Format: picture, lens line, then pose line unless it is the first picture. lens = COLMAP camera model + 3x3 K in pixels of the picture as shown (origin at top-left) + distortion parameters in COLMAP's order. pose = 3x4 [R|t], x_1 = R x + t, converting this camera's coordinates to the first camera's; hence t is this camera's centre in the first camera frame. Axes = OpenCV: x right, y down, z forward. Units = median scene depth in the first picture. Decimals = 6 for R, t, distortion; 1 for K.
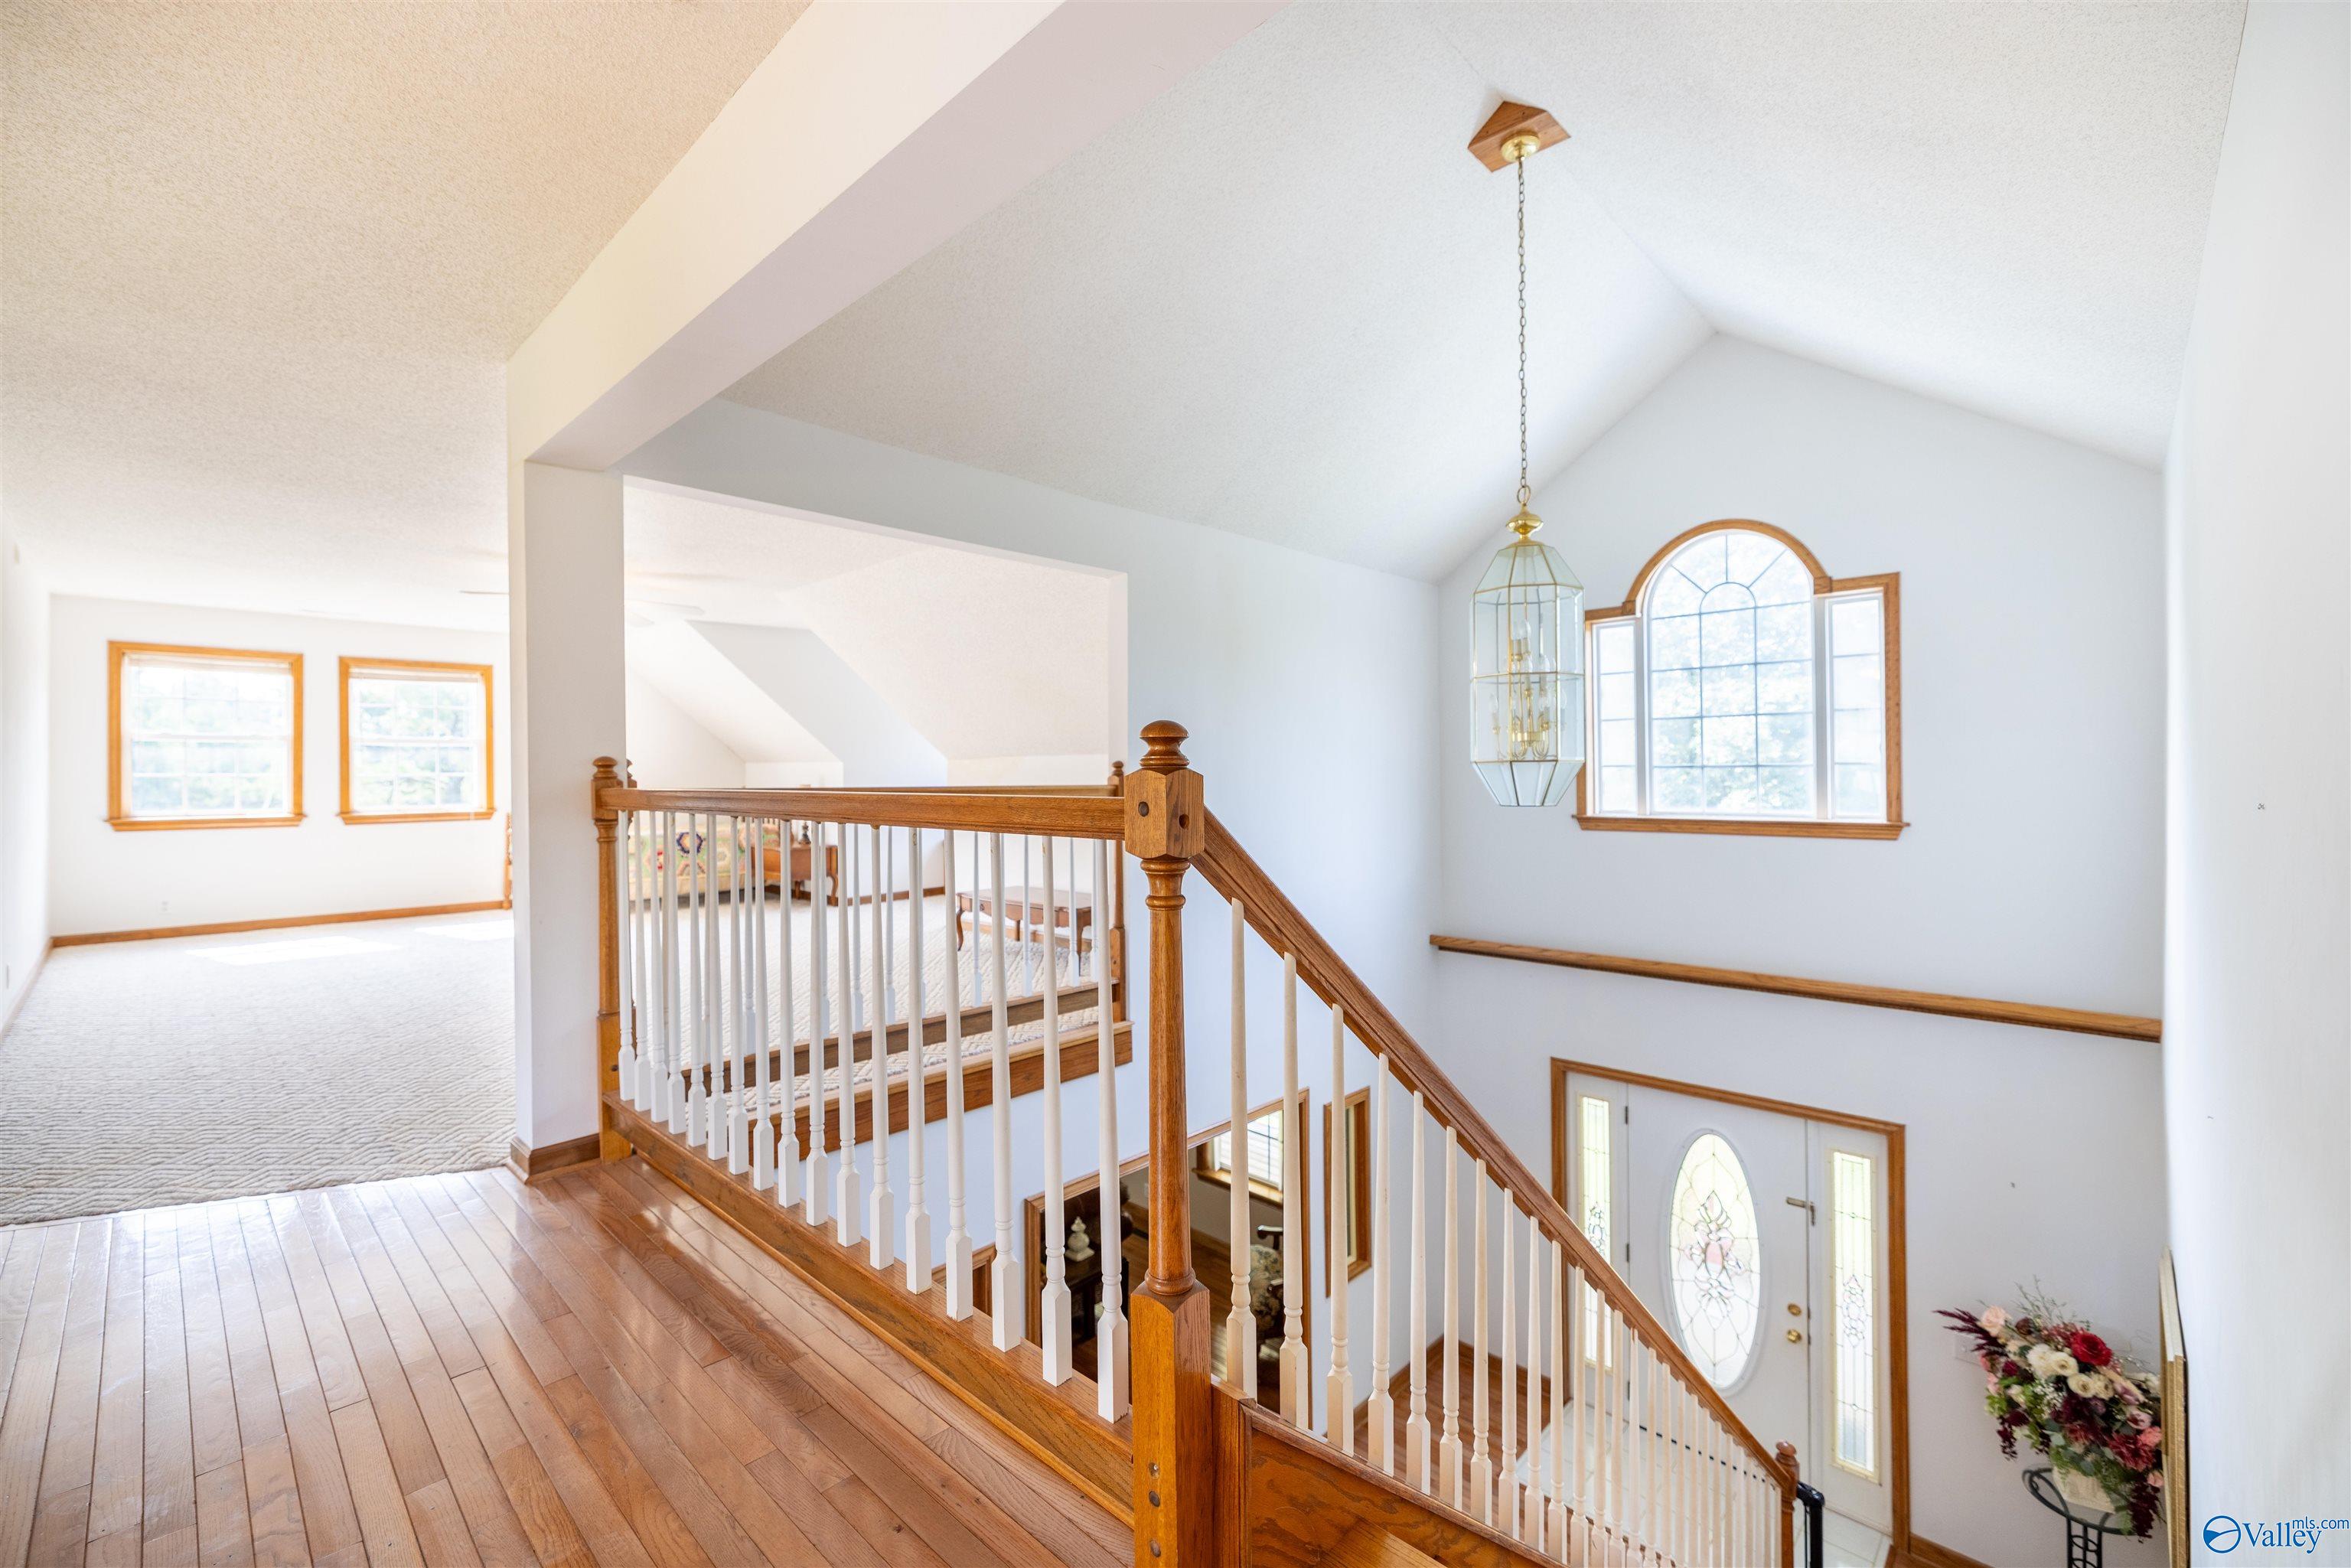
lens RADIAL K [[990.6, 0, 1179.1], [0, 990.6, 774.1], [0, 0, 1]] dist [0.001885, -0.000030]
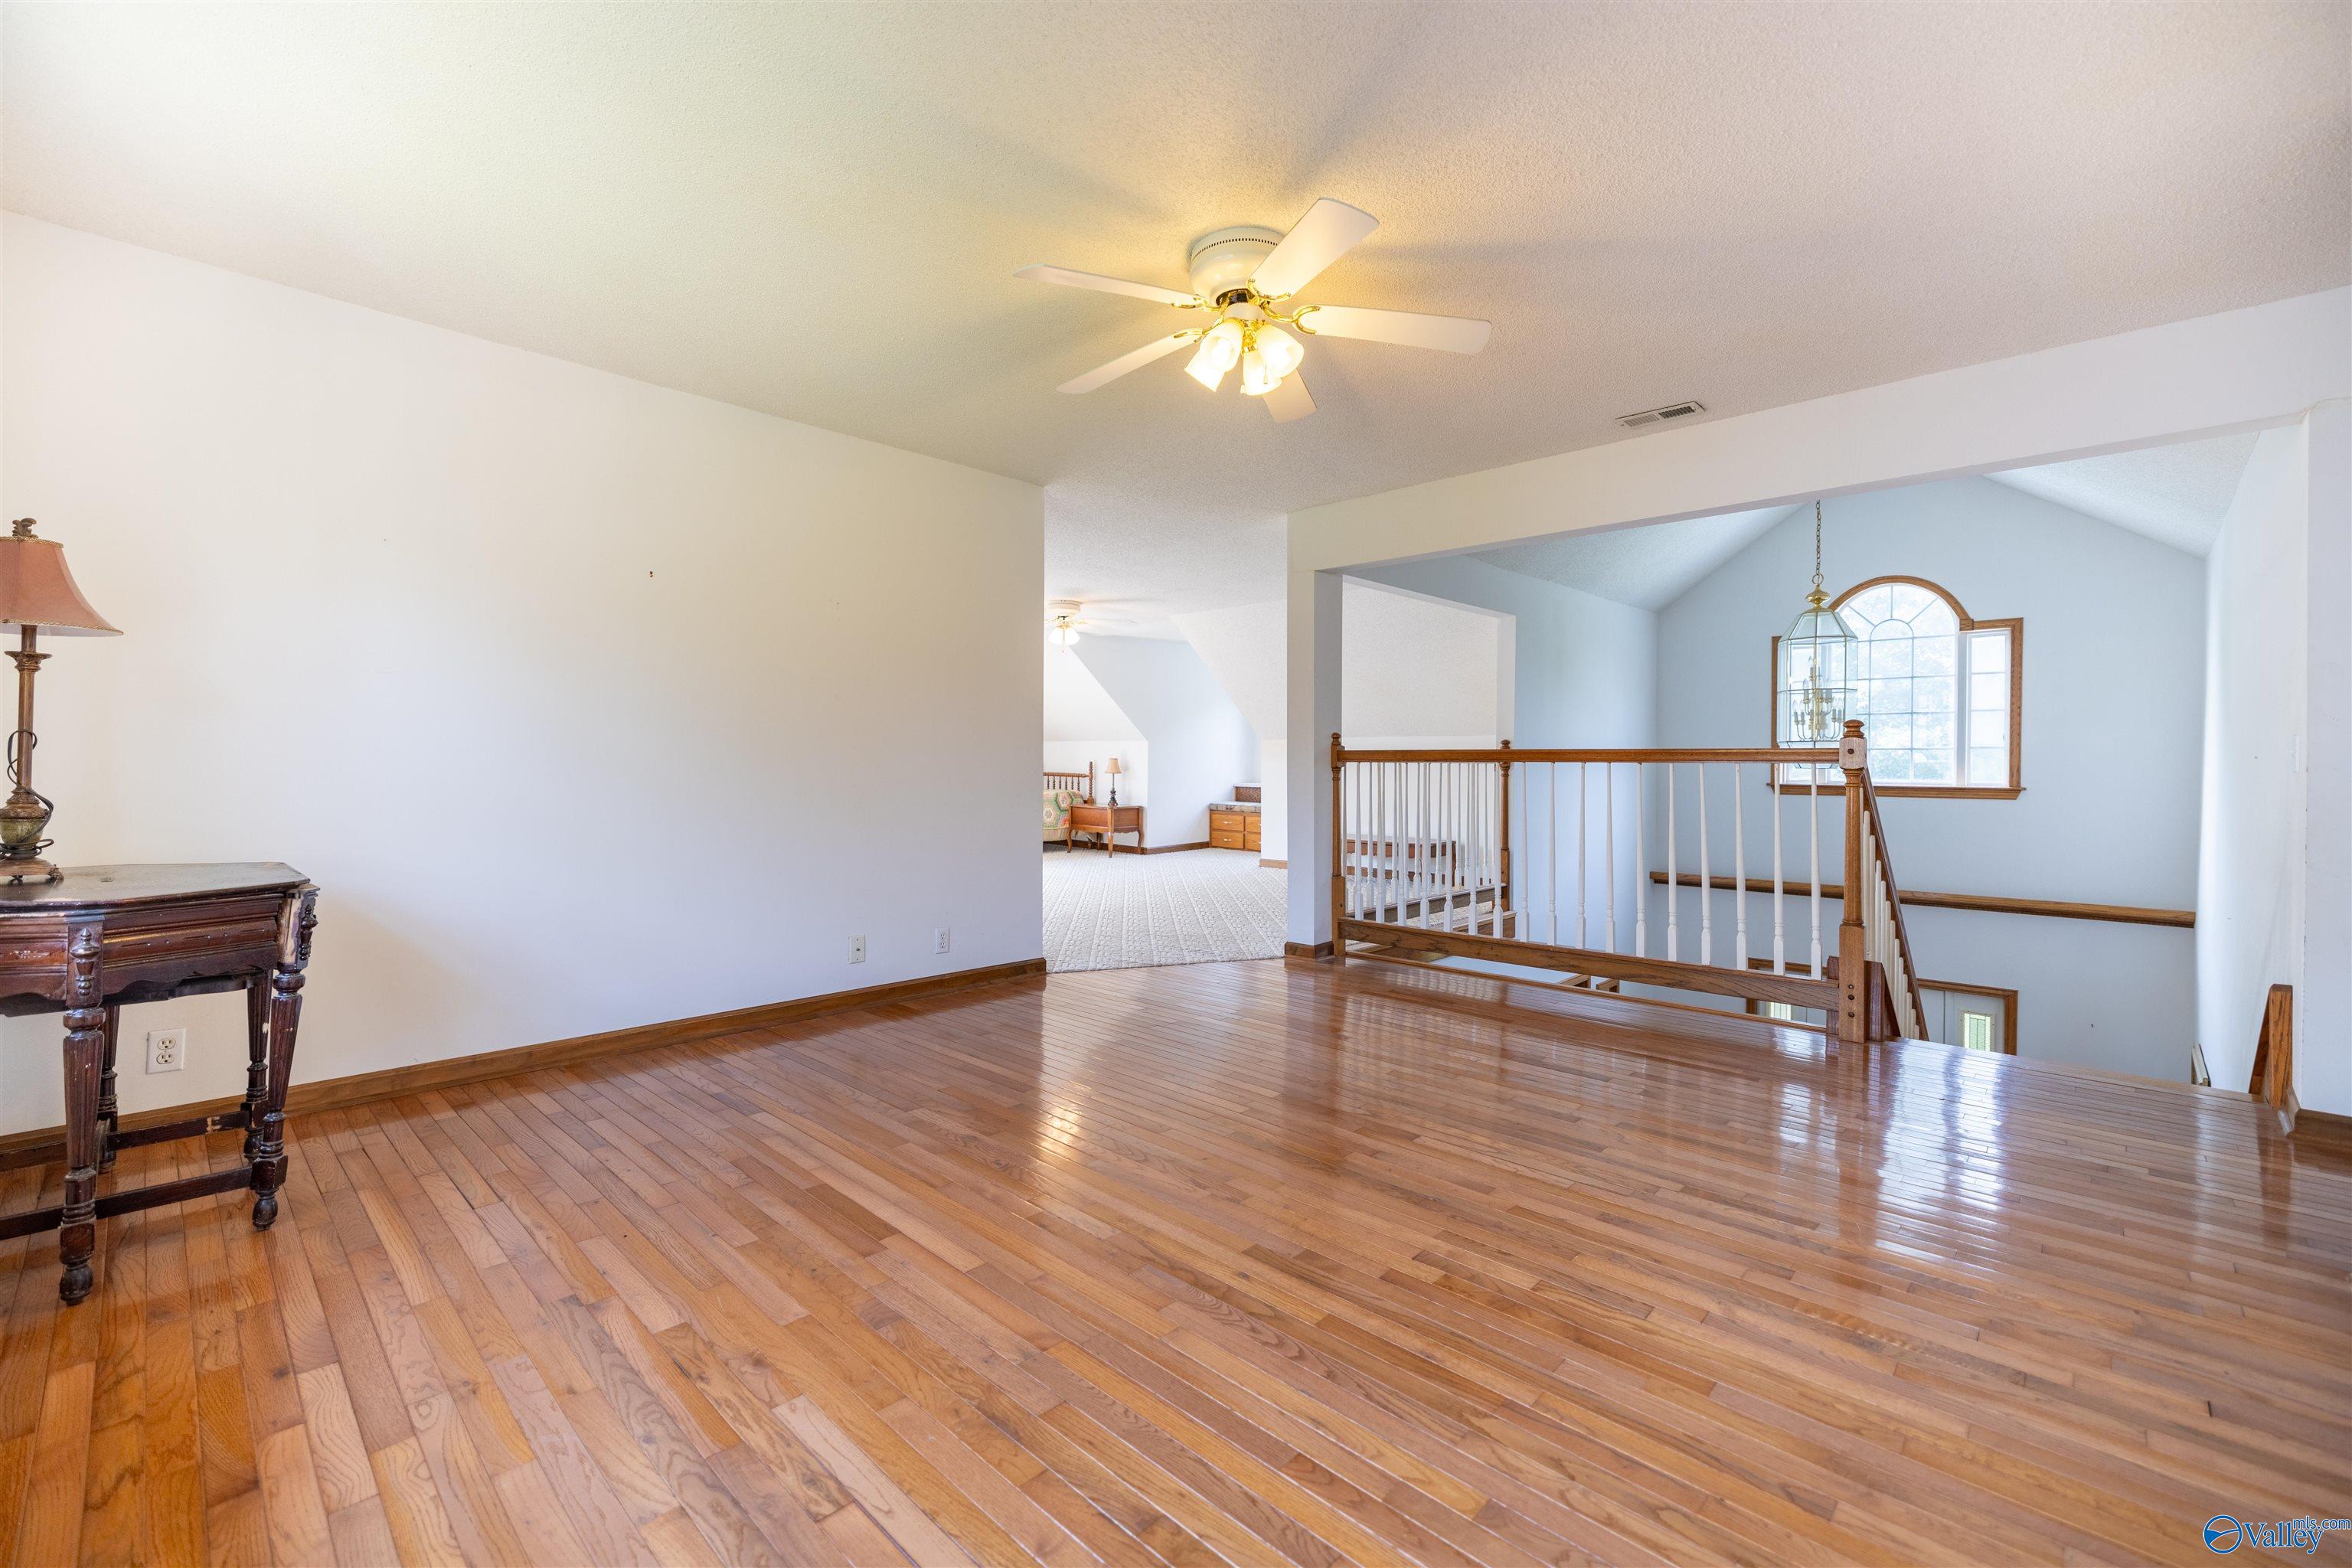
lens RADIAL K [[991.1, 0, 1178.7], [0, 991.1, 775.6], [0, 0, 1]] dist [0.001885, -0.000030]
pose [[0.999935, 0.010726, -0.003769, -0.515458], [-0.010665, 0.999820, 0.015685, 0.021095], [0.003937, -0.015644, 0.999870, -0.480164]]
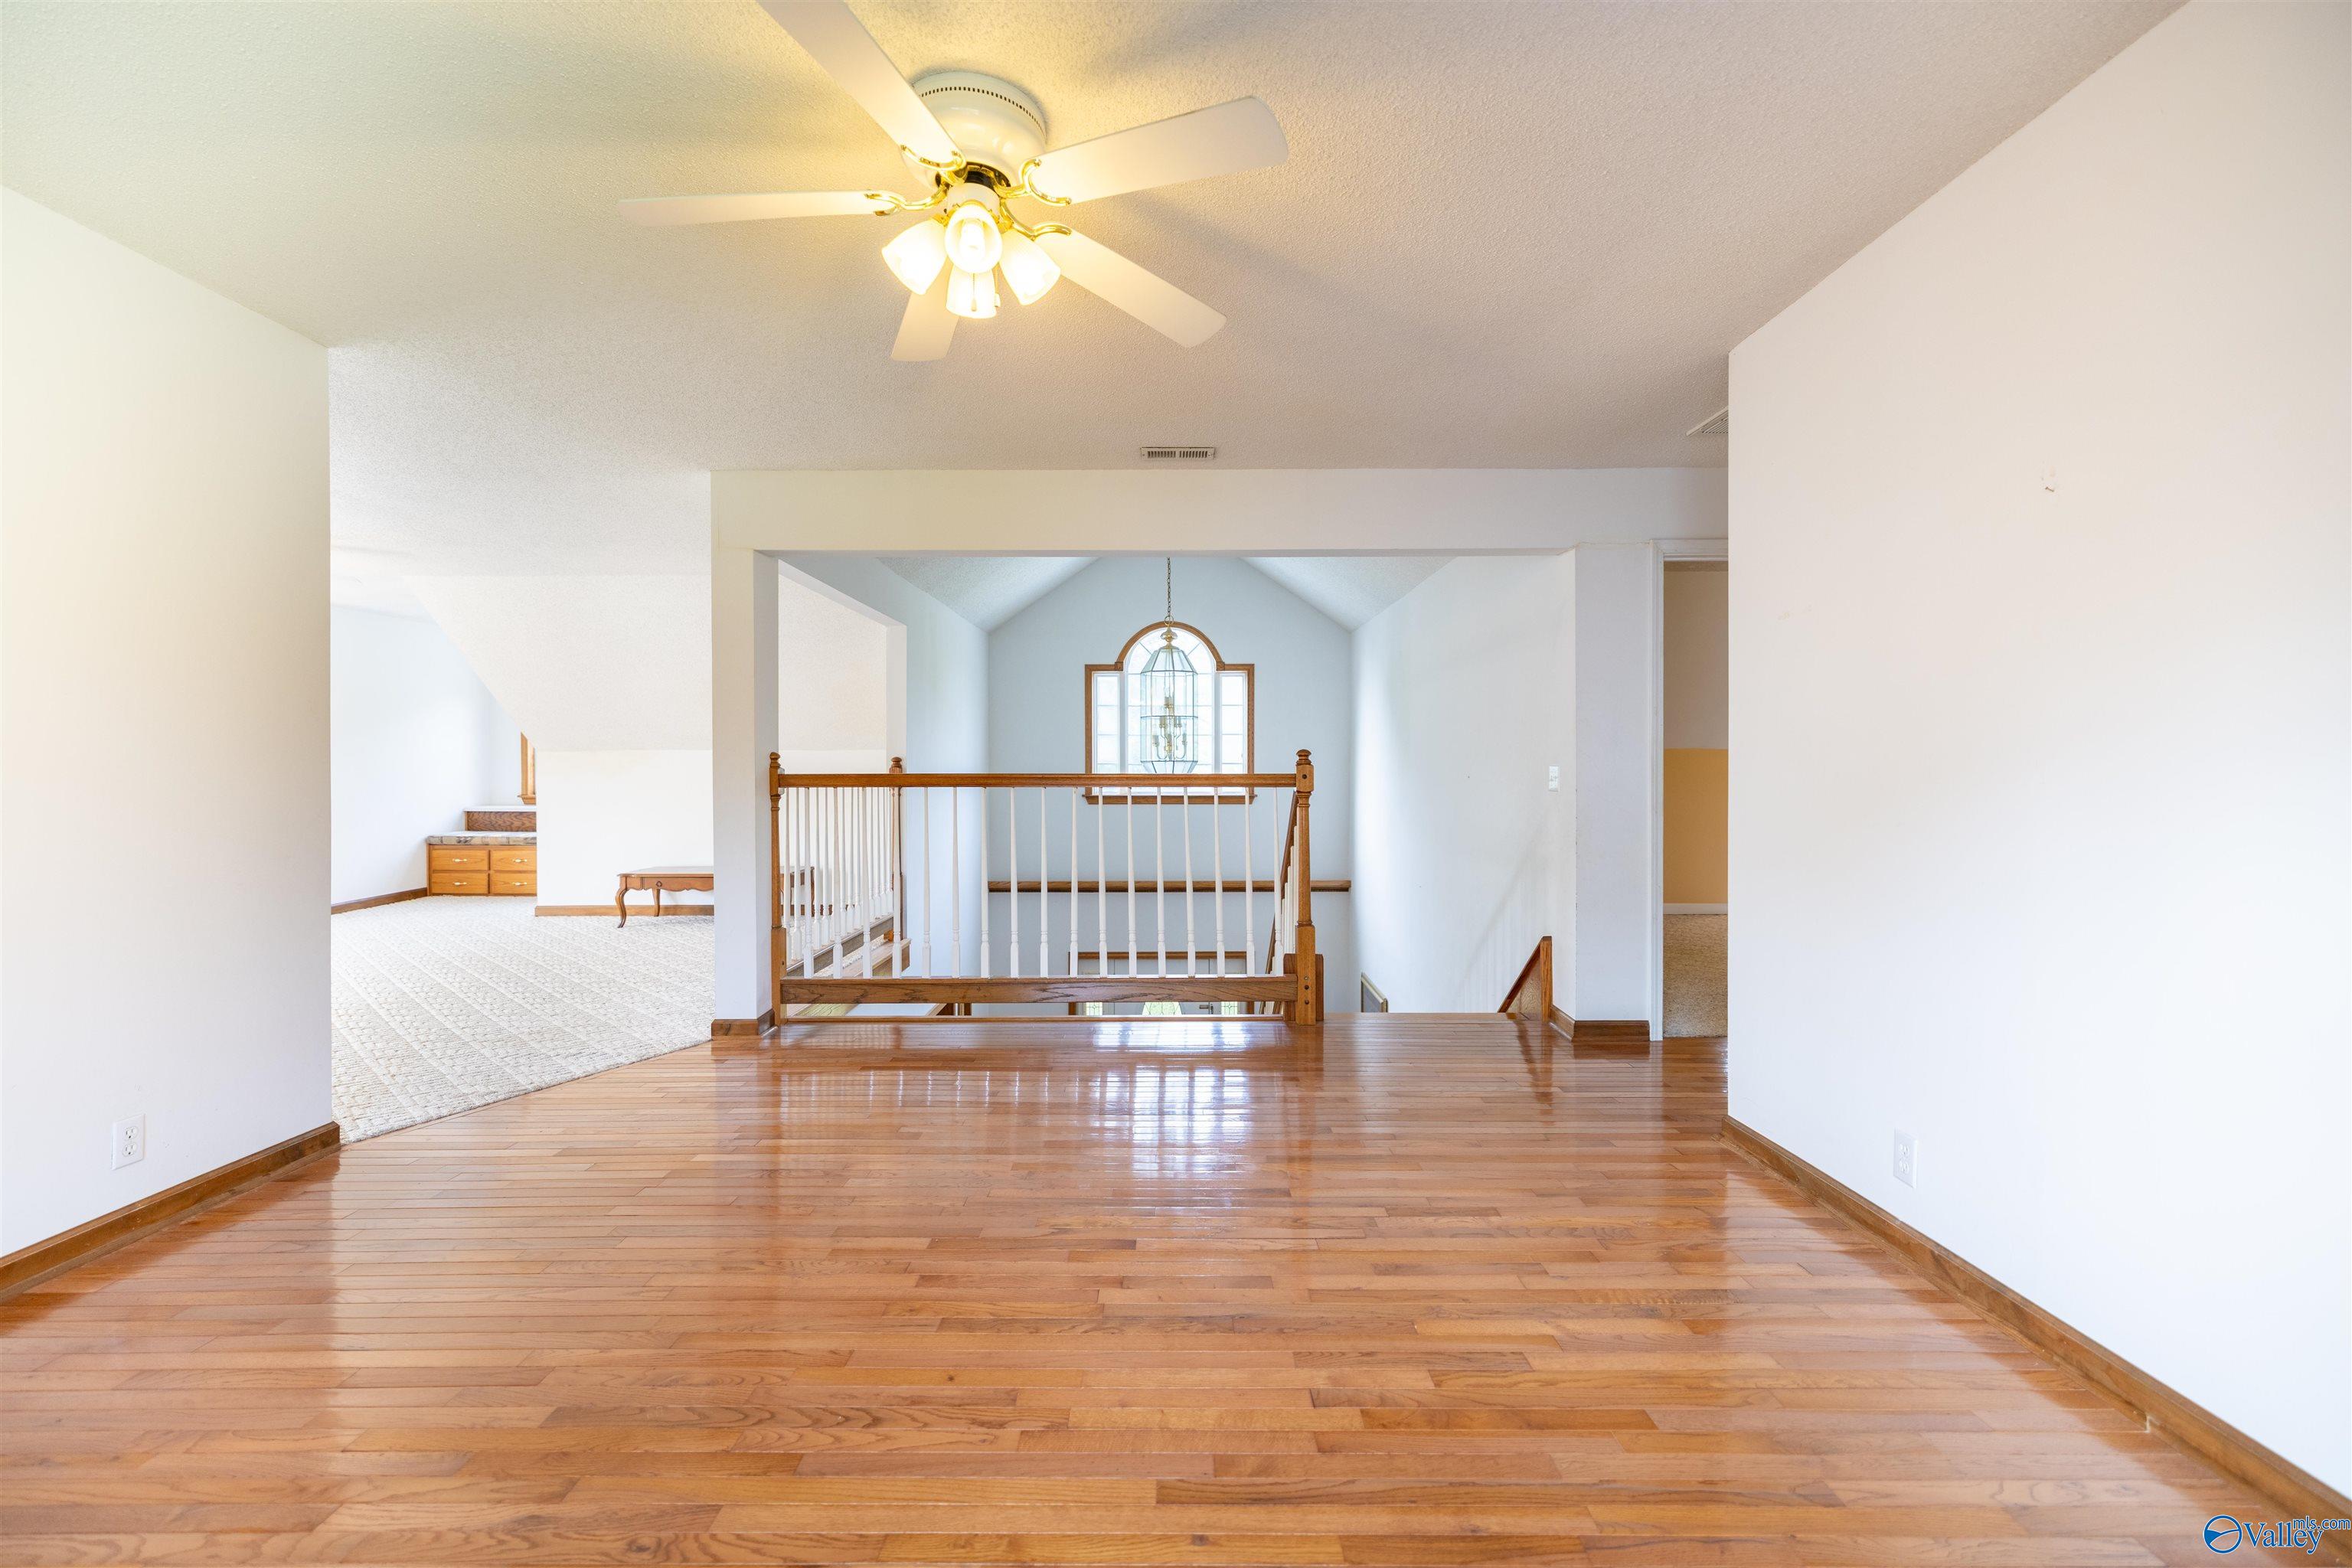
lens RADIAL K [[991.1, 0, 1175.2], [0, 991.1, 773.3], [0, 0, 1]] dist [0.001885, -0.000030]
pose [[0.724125, 0.002552, 0.689664, -0.697831], [-0.004931, 0.999987, 0.001478, 0.005236], [-0.689651, -0.004471, 0.724128, -0.281062]]
